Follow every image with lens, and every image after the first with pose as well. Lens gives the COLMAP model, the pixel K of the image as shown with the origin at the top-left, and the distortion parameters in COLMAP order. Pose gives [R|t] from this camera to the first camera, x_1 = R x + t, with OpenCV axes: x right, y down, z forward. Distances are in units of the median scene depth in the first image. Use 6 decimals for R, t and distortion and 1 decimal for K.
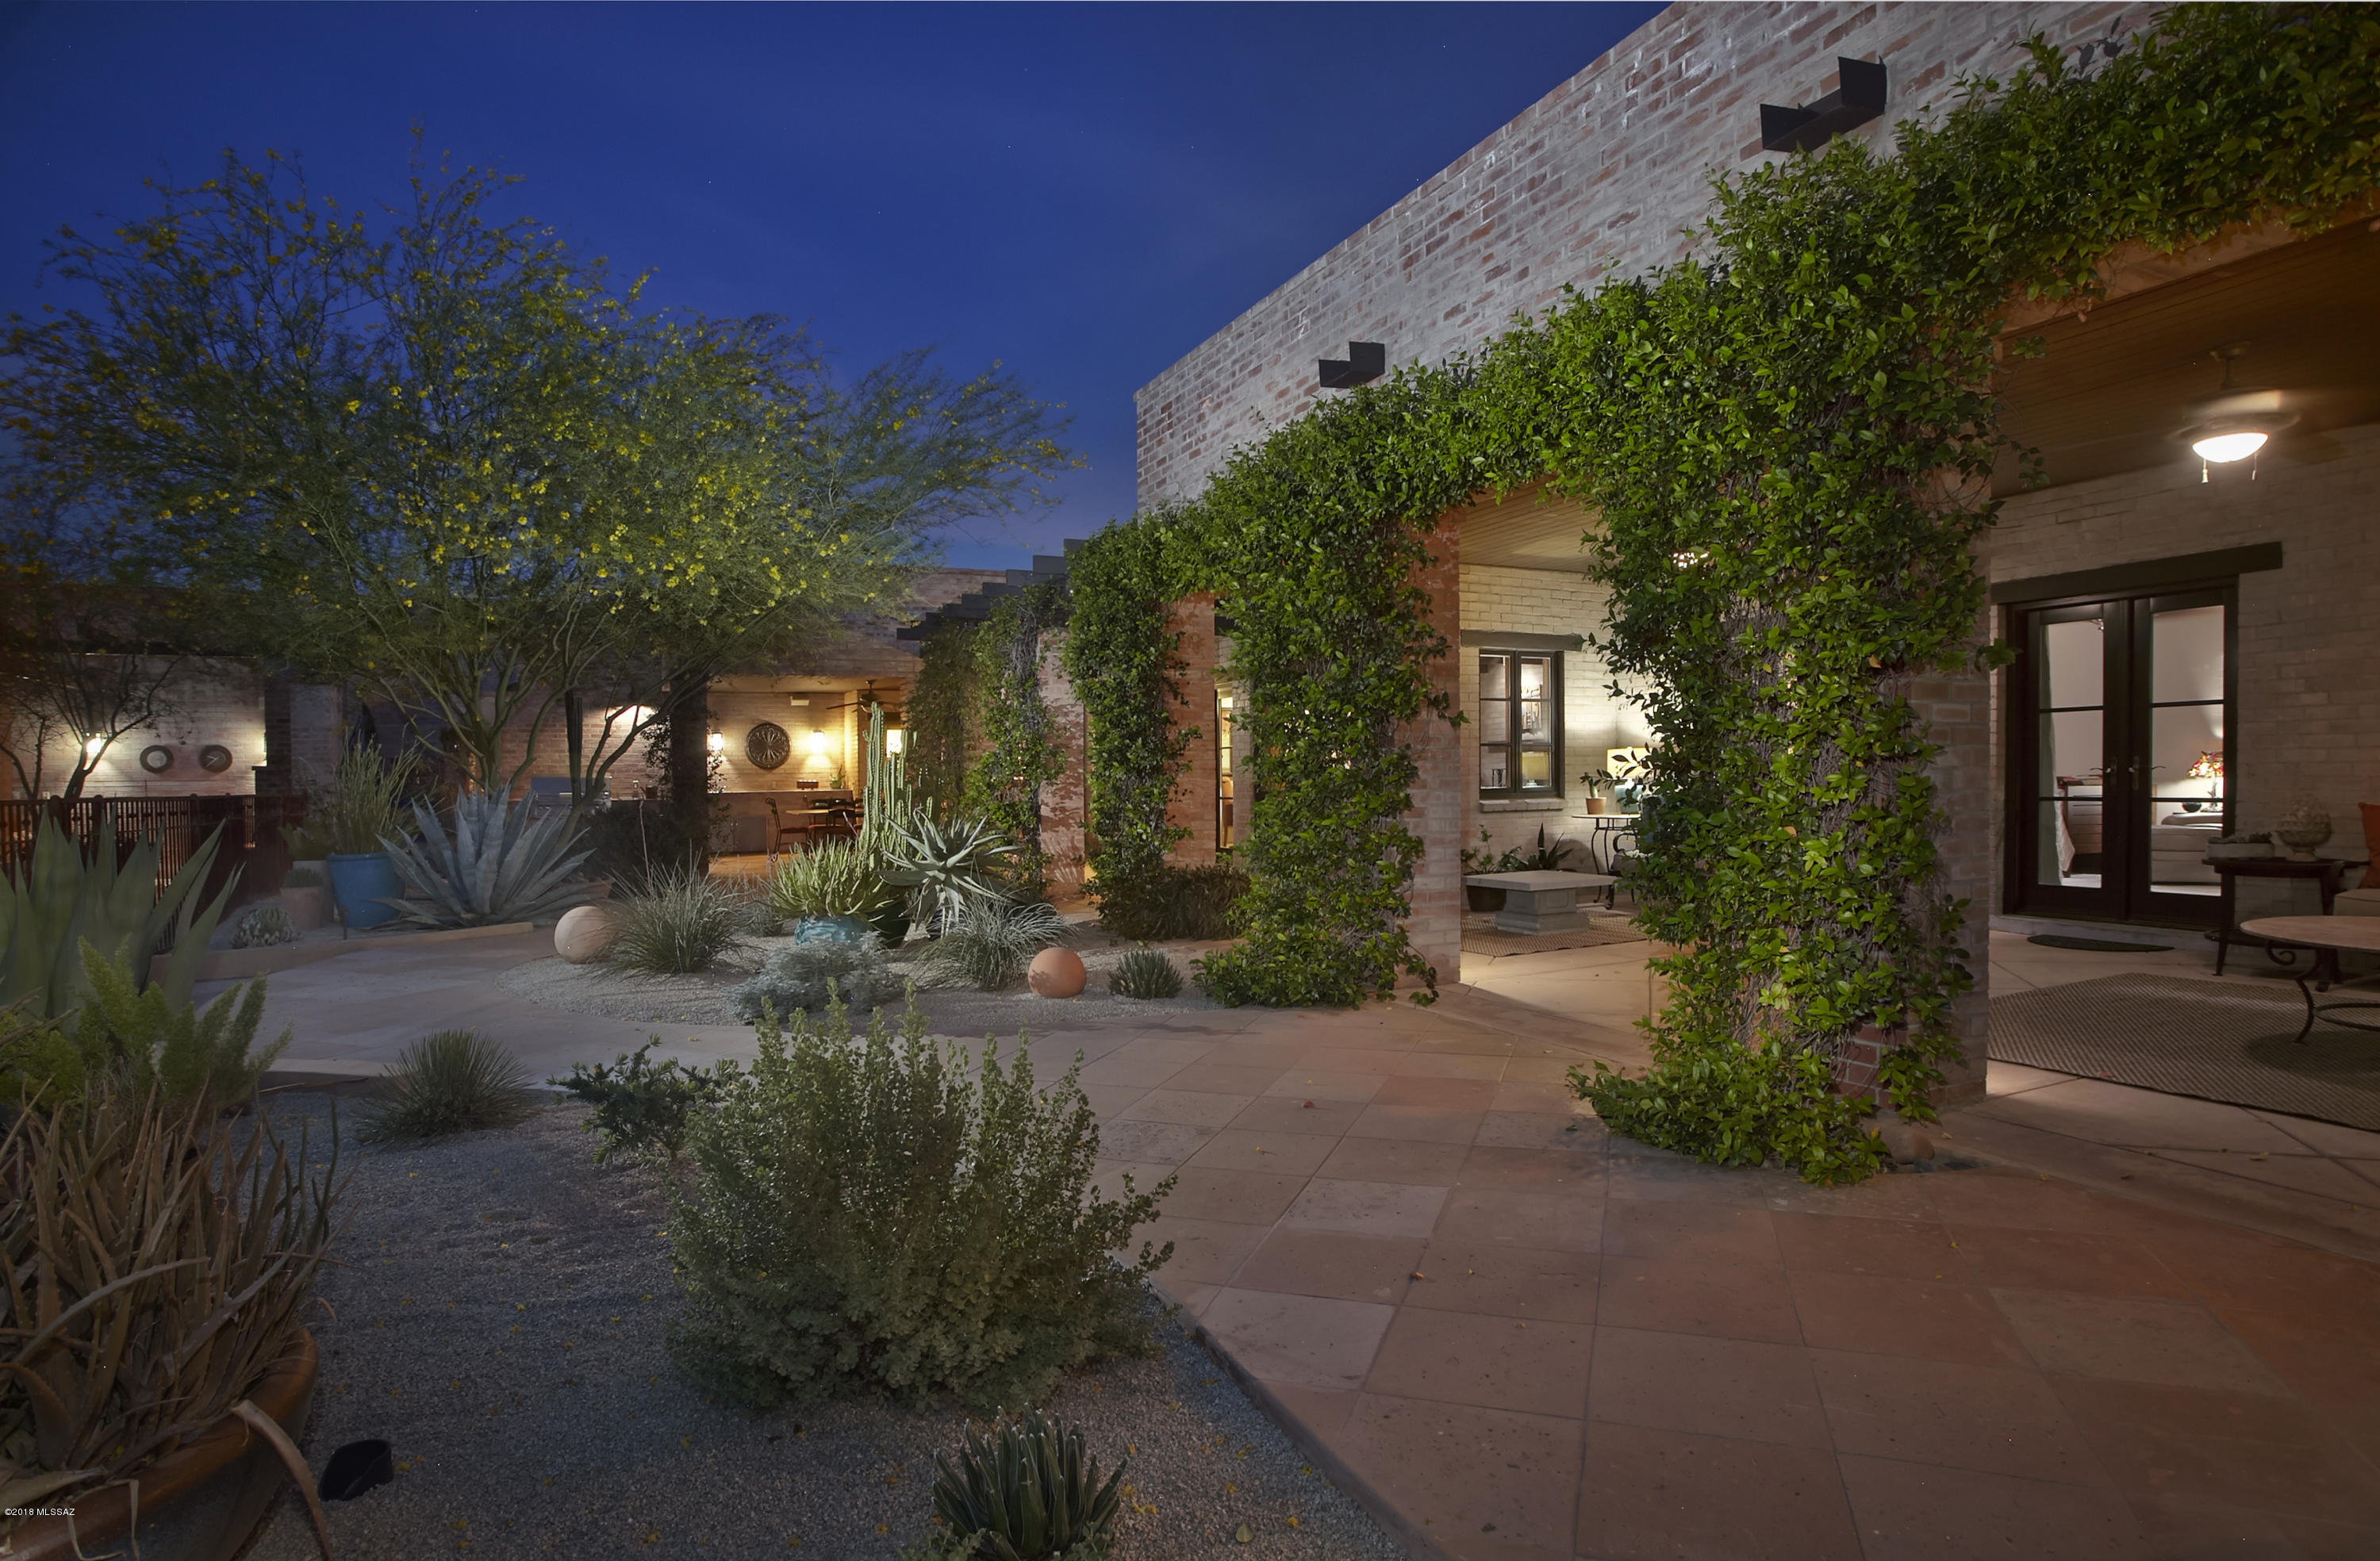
lens RADIAL K [[1315.4, 0, 1188.7], [0, 1315.4, 785.9], [0, 0, 1]] dist [0.000777, 0.000010]
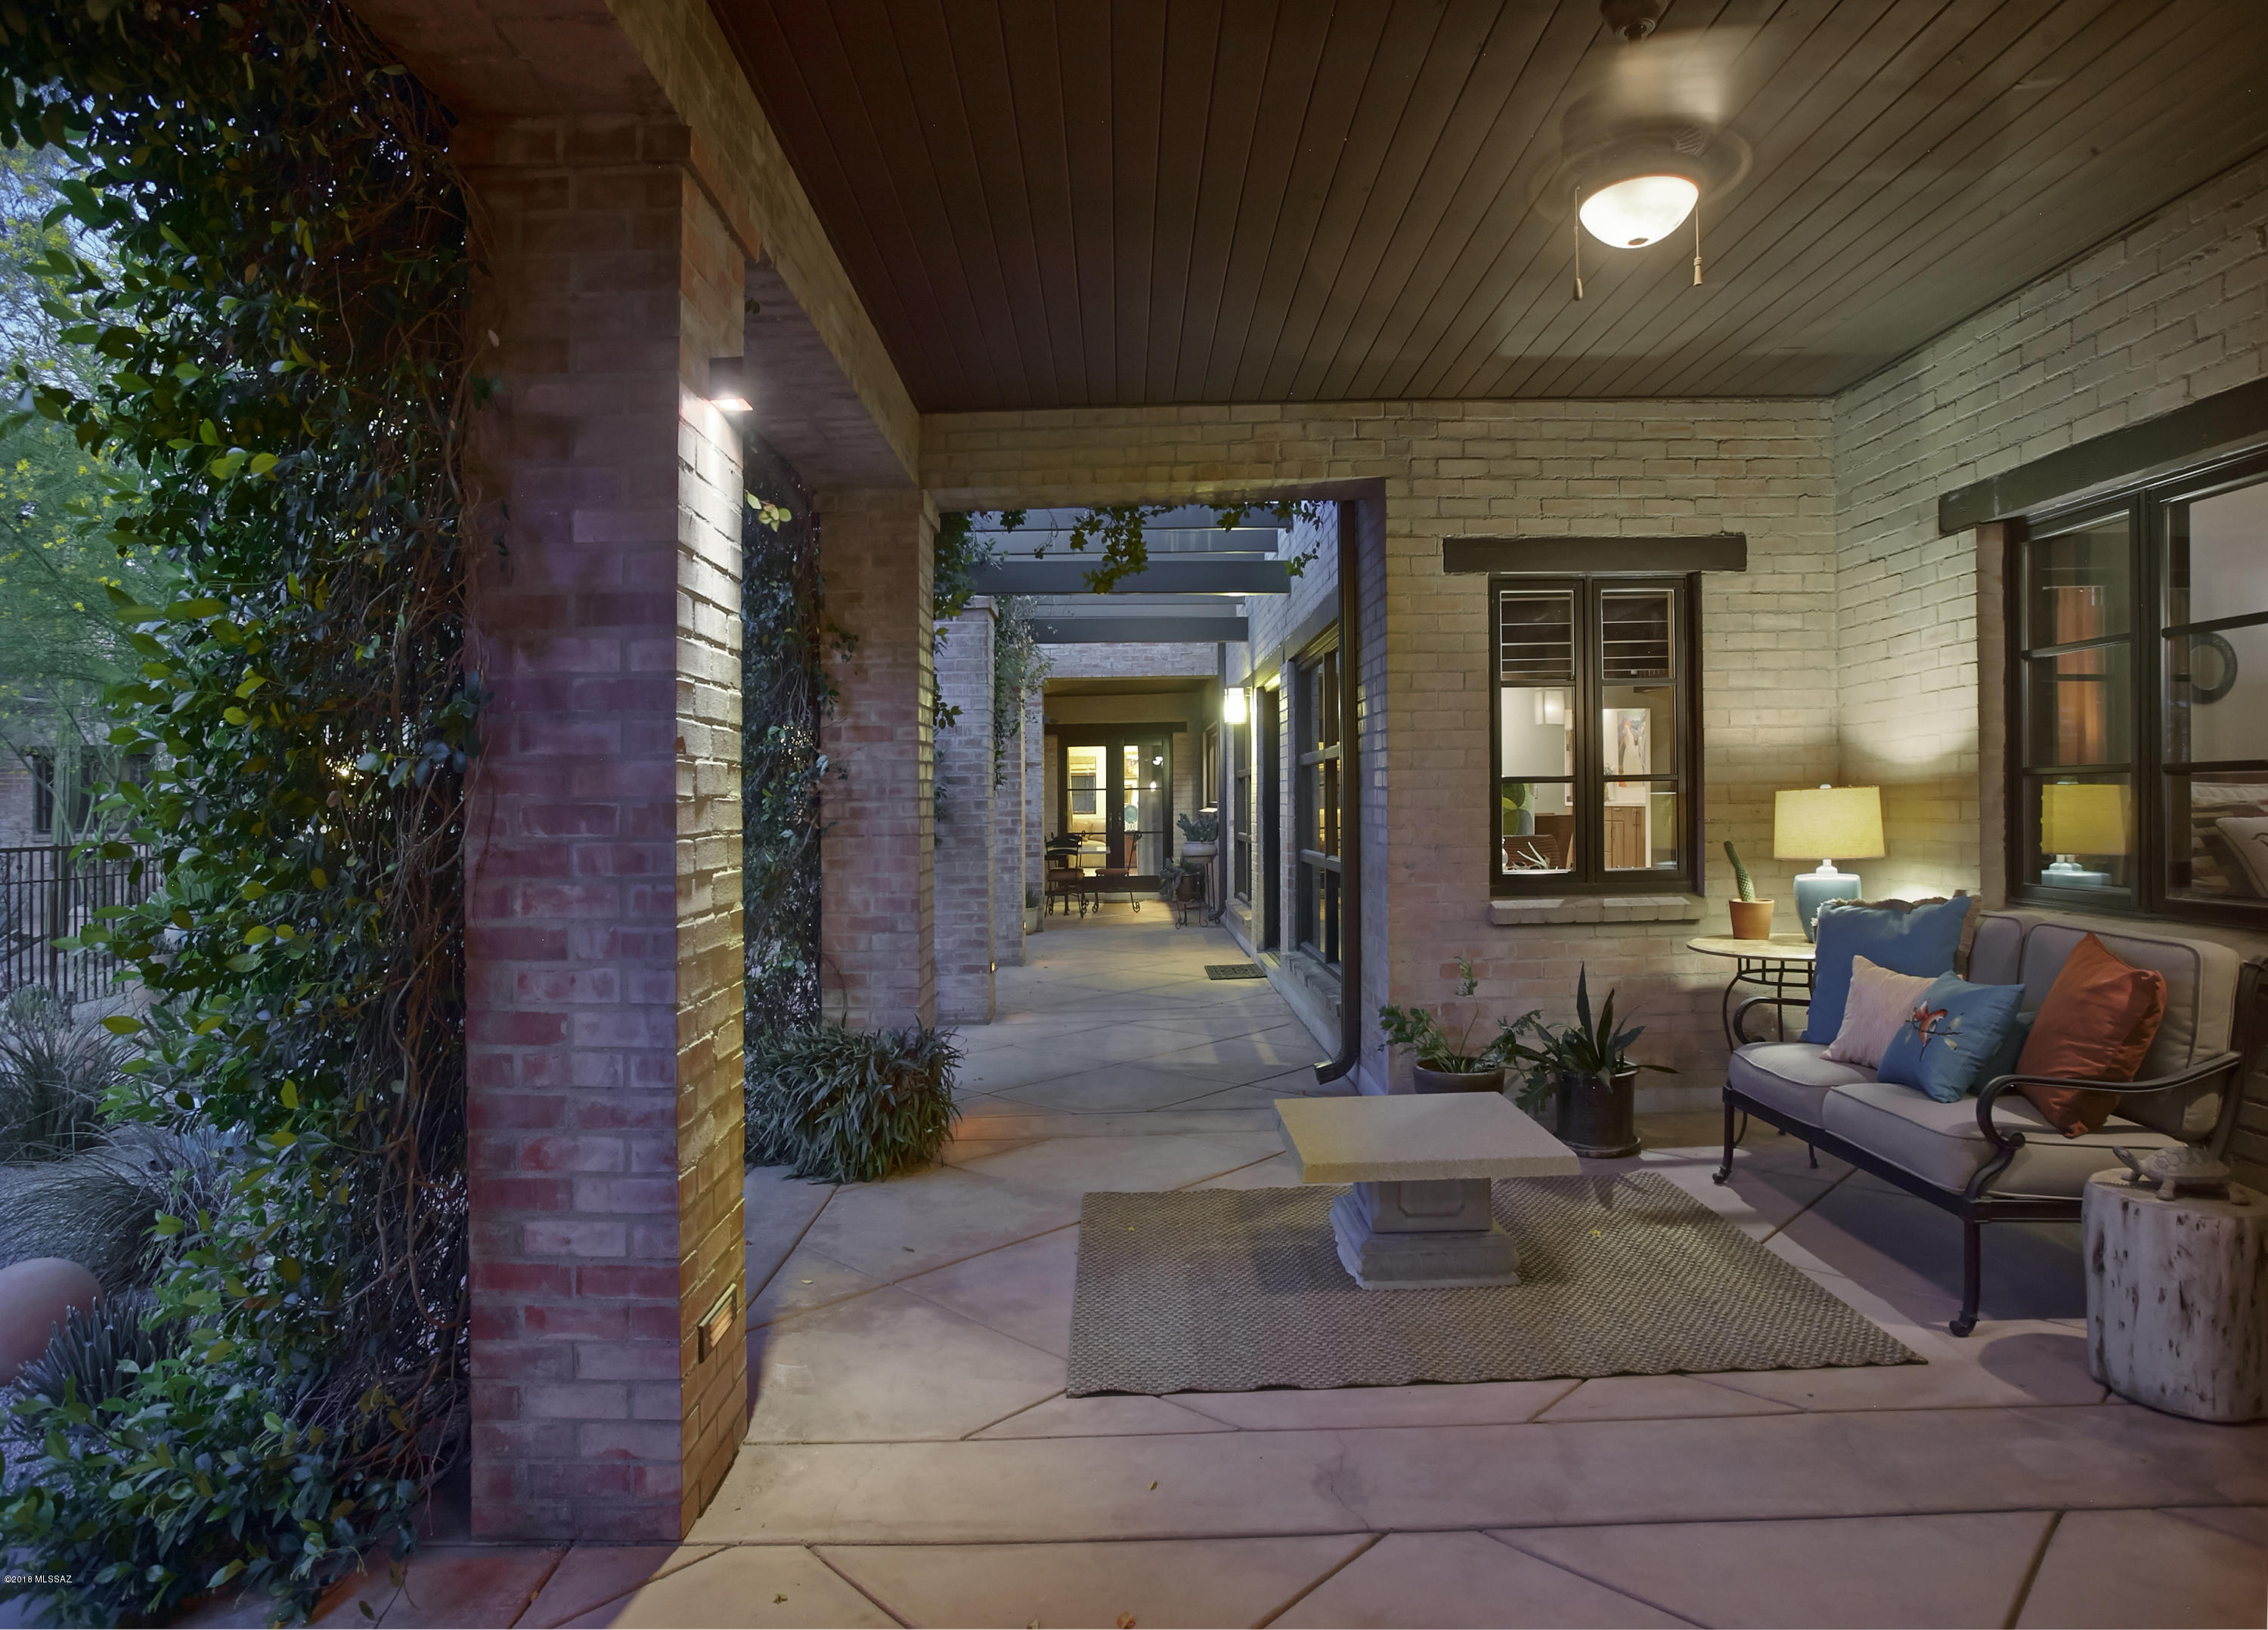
lens RADIAL K [[1385.3, 0, 1136.9], [0, 1385.3, 803.8], [0, 0, 1]] dist [-0.004109, -0.000313]
pose [[0.912666, 0.001828, -0.408701, 0.304941], [0.001403, 0.999970, 0.007607, -0.026776], [0.408703, -0.007516, 0.912636, 0.487746]]
